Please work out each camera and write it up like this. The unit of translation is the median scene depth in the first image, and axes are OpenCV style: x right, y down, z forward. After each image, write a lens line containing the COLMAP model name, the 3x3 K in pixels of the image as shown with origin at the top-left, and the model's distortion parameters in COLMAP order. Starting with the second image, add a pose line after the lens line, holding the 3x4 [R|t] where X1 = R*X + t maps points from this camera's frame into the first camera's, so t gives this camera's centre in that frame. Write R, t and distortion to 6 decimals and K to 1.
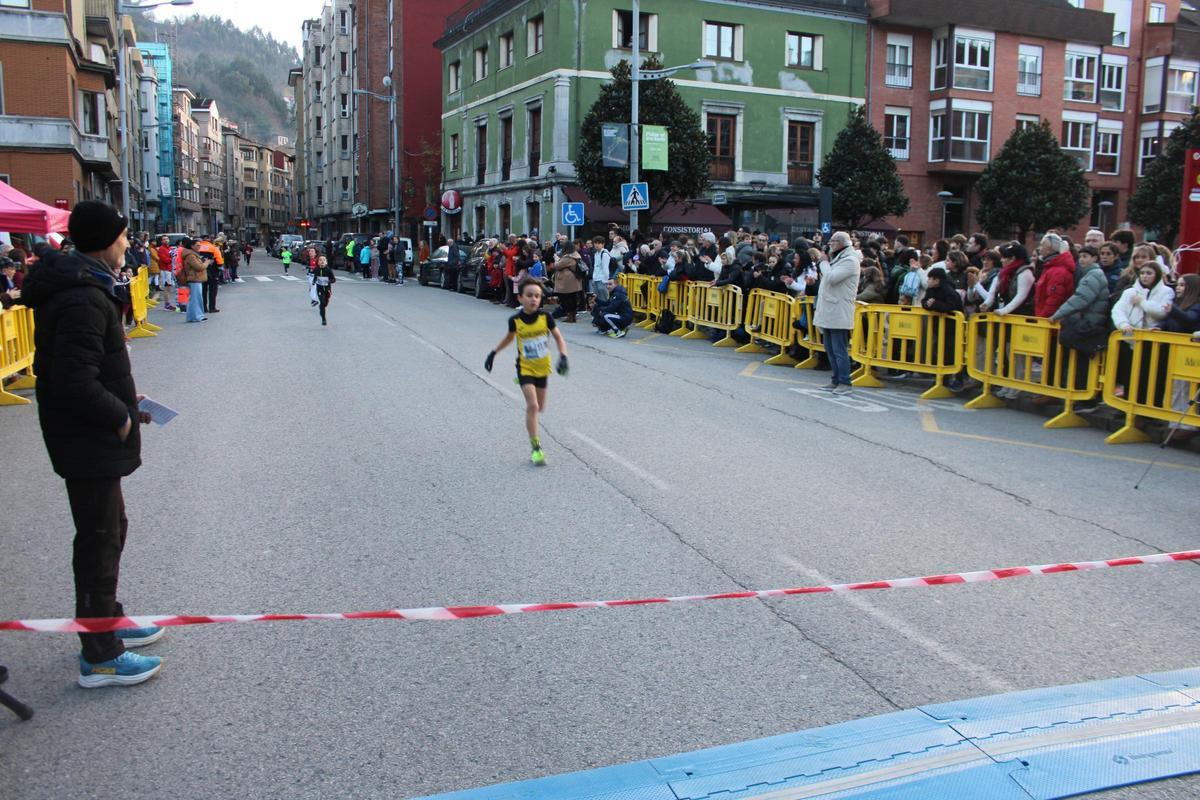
lens RADIAL K [[1029.2, 0, 597.7], [0, 1029.2, 404.9], [0, 0, 1]] dist [-0.142437, 0.128815]
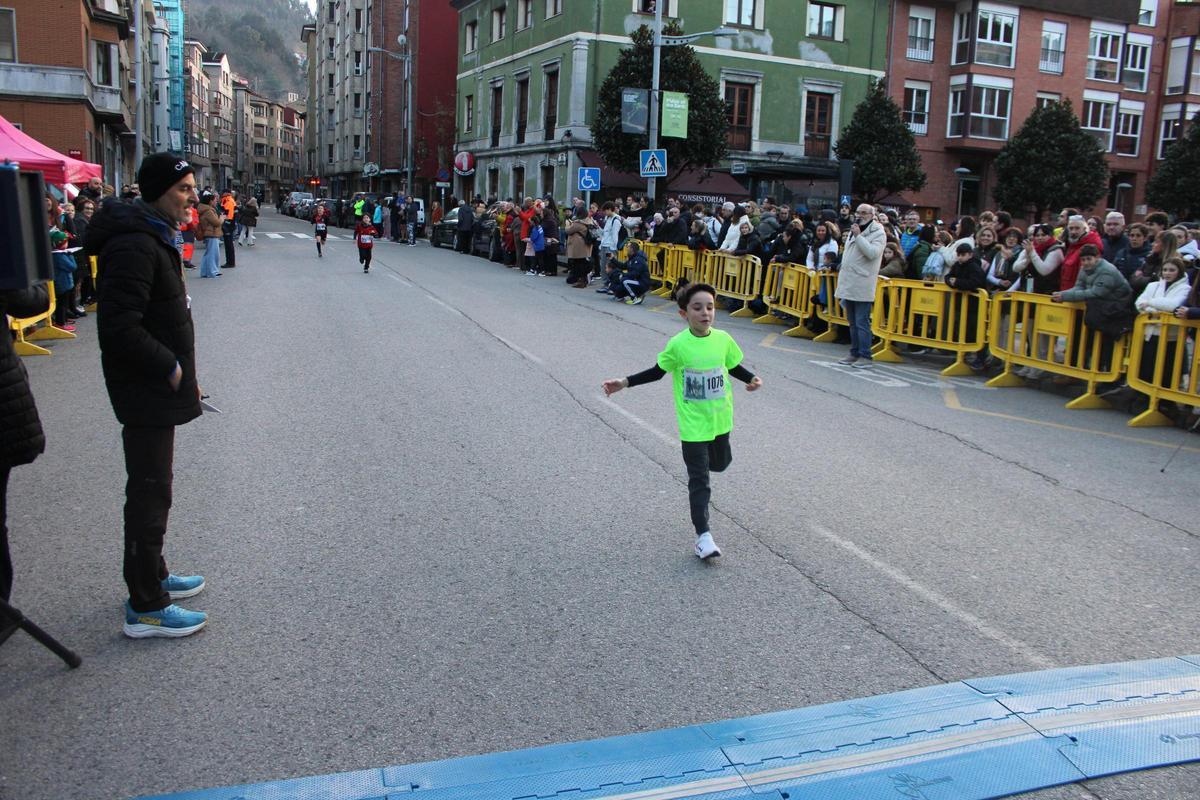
lens RADIAL K [[1029.2, 0, 597.7], [0, 1029.2, 404.9], [0, 0, 1]] dist [-0.142437, 0.128815]
pose [[0.999551, 0.029794, -0.003282, -0.002046], [-0.029673, 0.999039, 0.032263, 0.000125], [0.004240, -0.032151, 0.999474, 0.000099]]
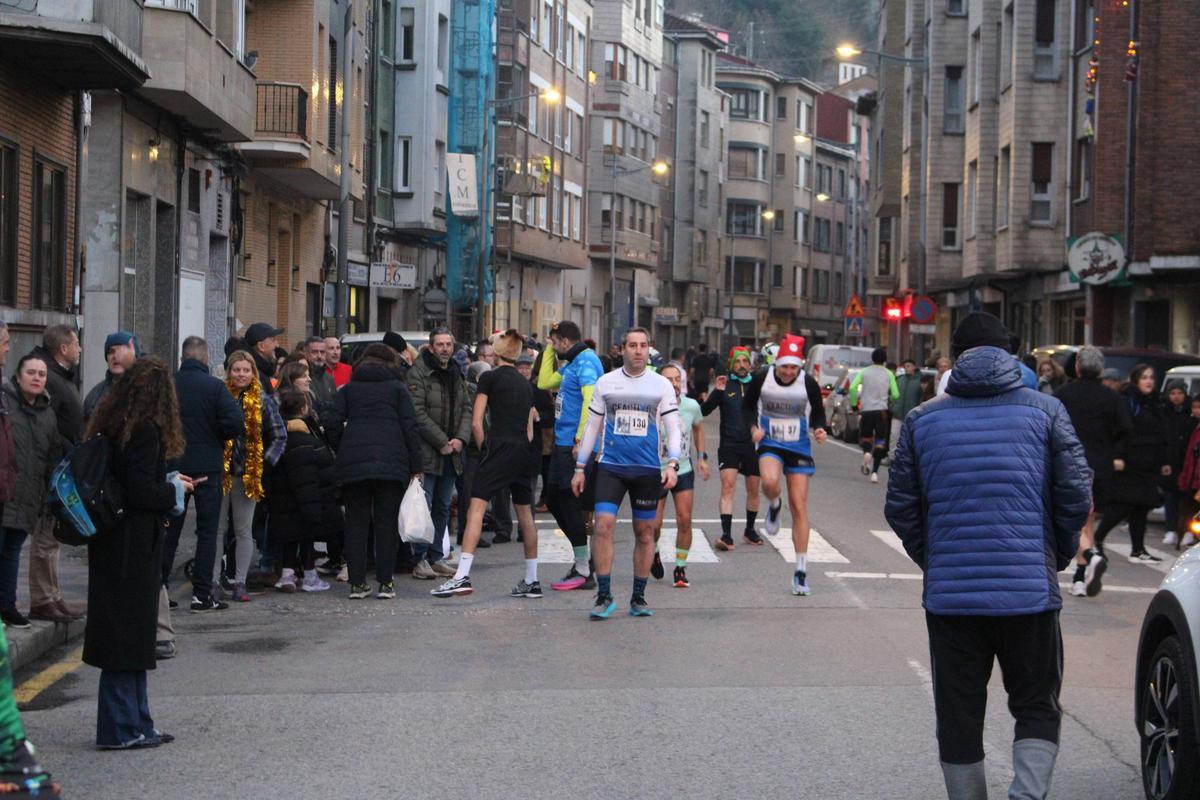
lens RADIAL K [[3139.1, 0, 599.9], [0, 3139.1, 400.4], [0, 0, 1]] dist [0.001861, 0.332339]
pose [[0.931206, 0.015911, -0.364146, -0.048077], [-0.069916, 0.988292, -0.135610, -0.030244], [0.357725, 0.151741, 0.921416, 0.176354]]
